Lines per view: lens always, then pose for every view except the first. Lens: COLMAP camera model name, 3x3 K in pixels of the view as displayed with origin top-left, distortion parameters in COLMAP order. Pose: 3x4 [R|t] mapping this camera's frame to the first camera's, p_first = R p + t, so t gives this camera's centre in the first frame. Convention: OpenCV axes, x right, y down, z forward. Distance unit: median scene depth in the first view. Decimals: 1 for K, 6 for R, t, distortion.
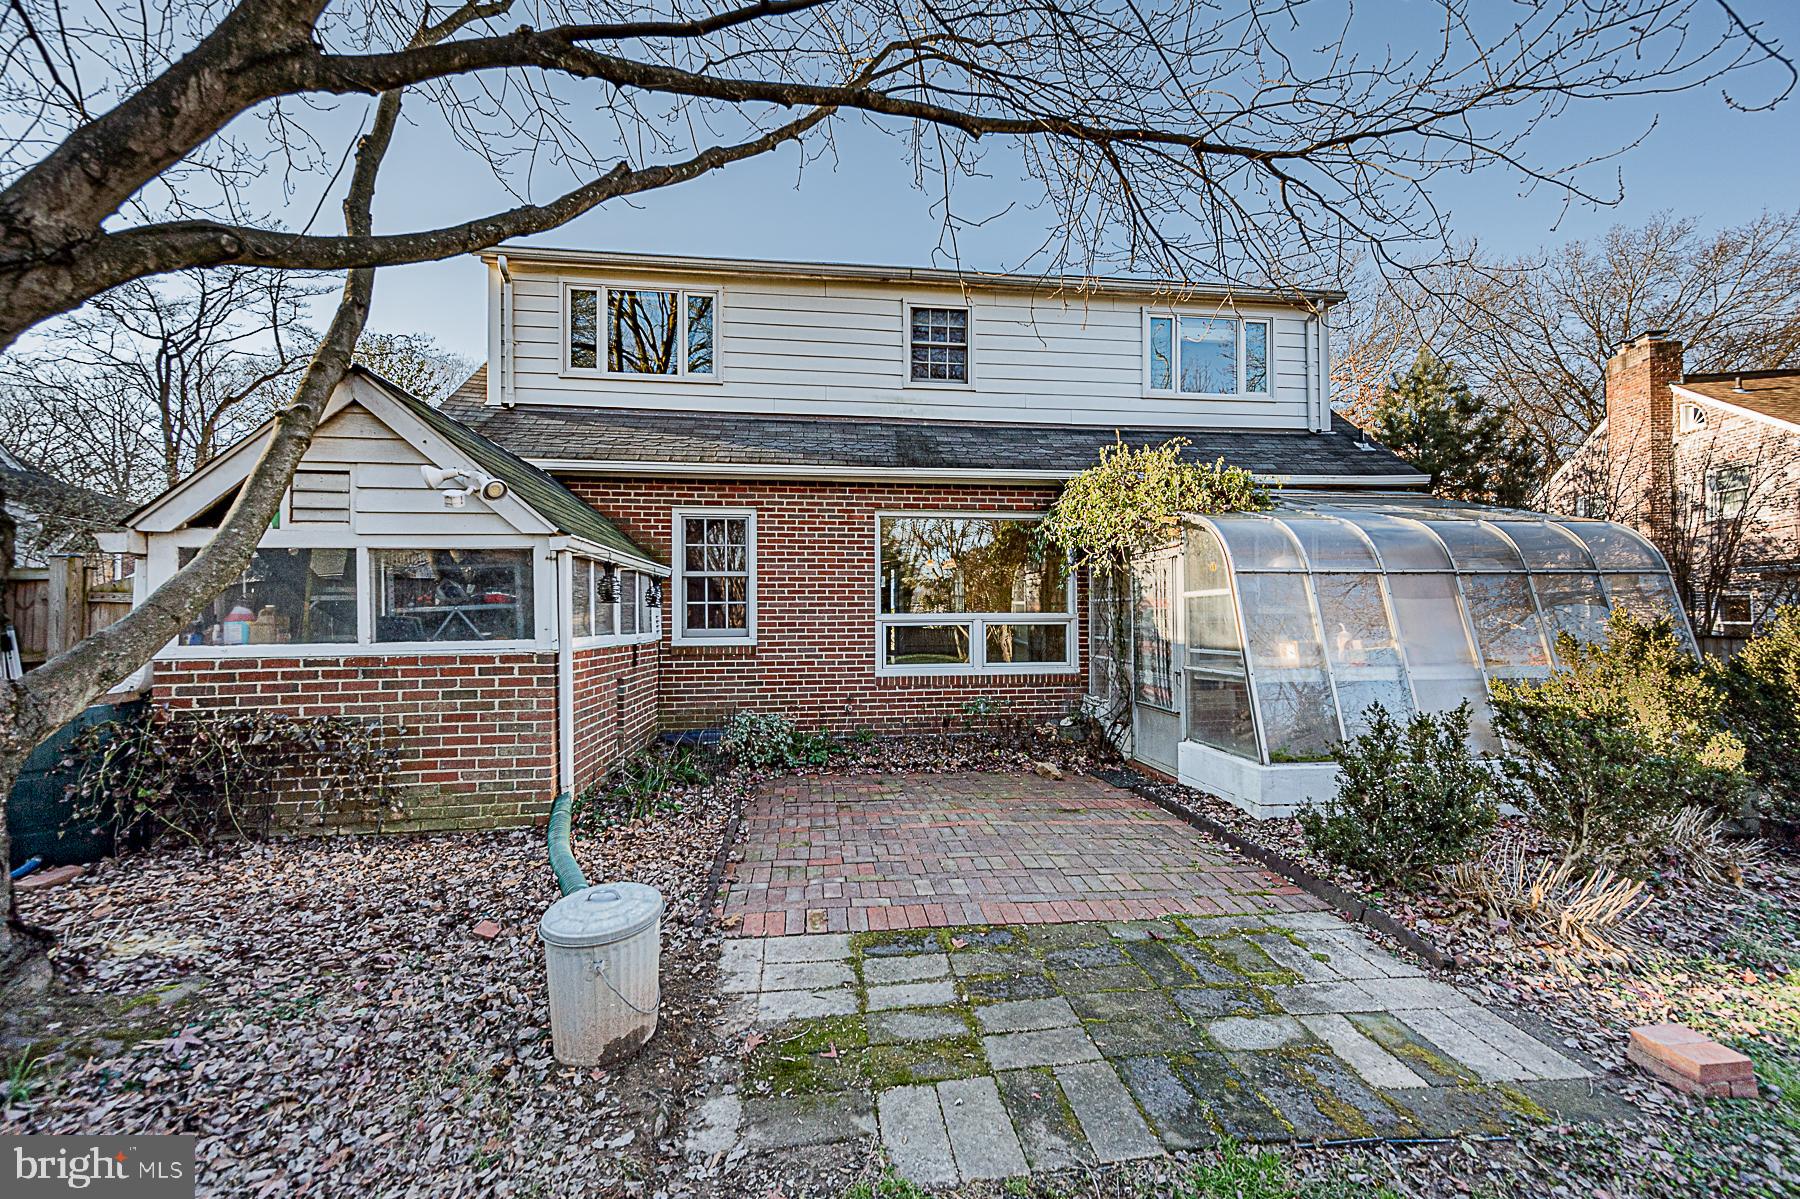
lens RADIAL K [[702.7, 0, 901.3], [0, 702.7, 606.9], [0, 0, 1]] dist [0.020971, 0.000083]
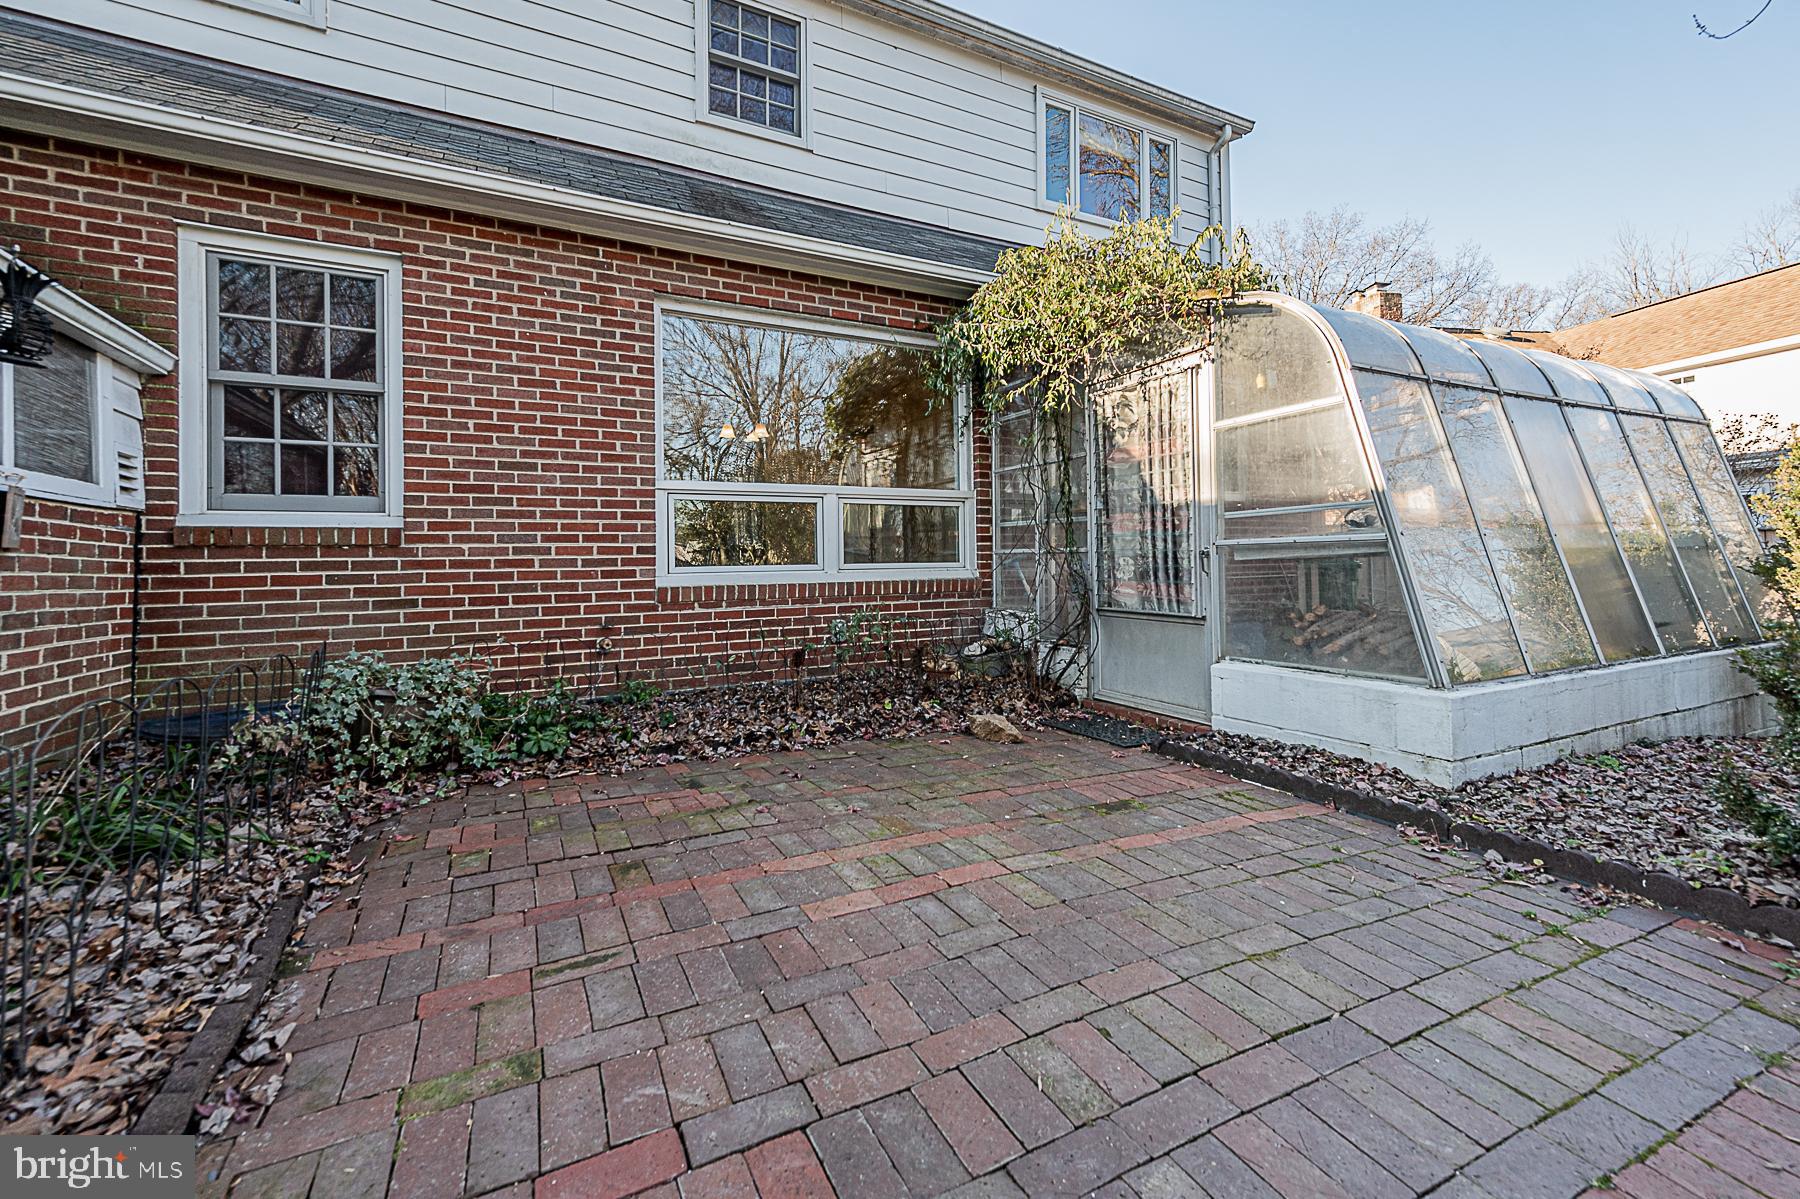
lens RADIAL K [[685.7, 0, 906.5], [0, 685.7, 567.5], [0, 0, 1]] dist [0.014814, -0.000092]
pose [[0.926166, 0.001615, 0.377113, -0.058778], [-0.004469, 0.999968, 0.006692, 0.078860], [-0.377090, -0.007883, 0.926143, 0.411700]]
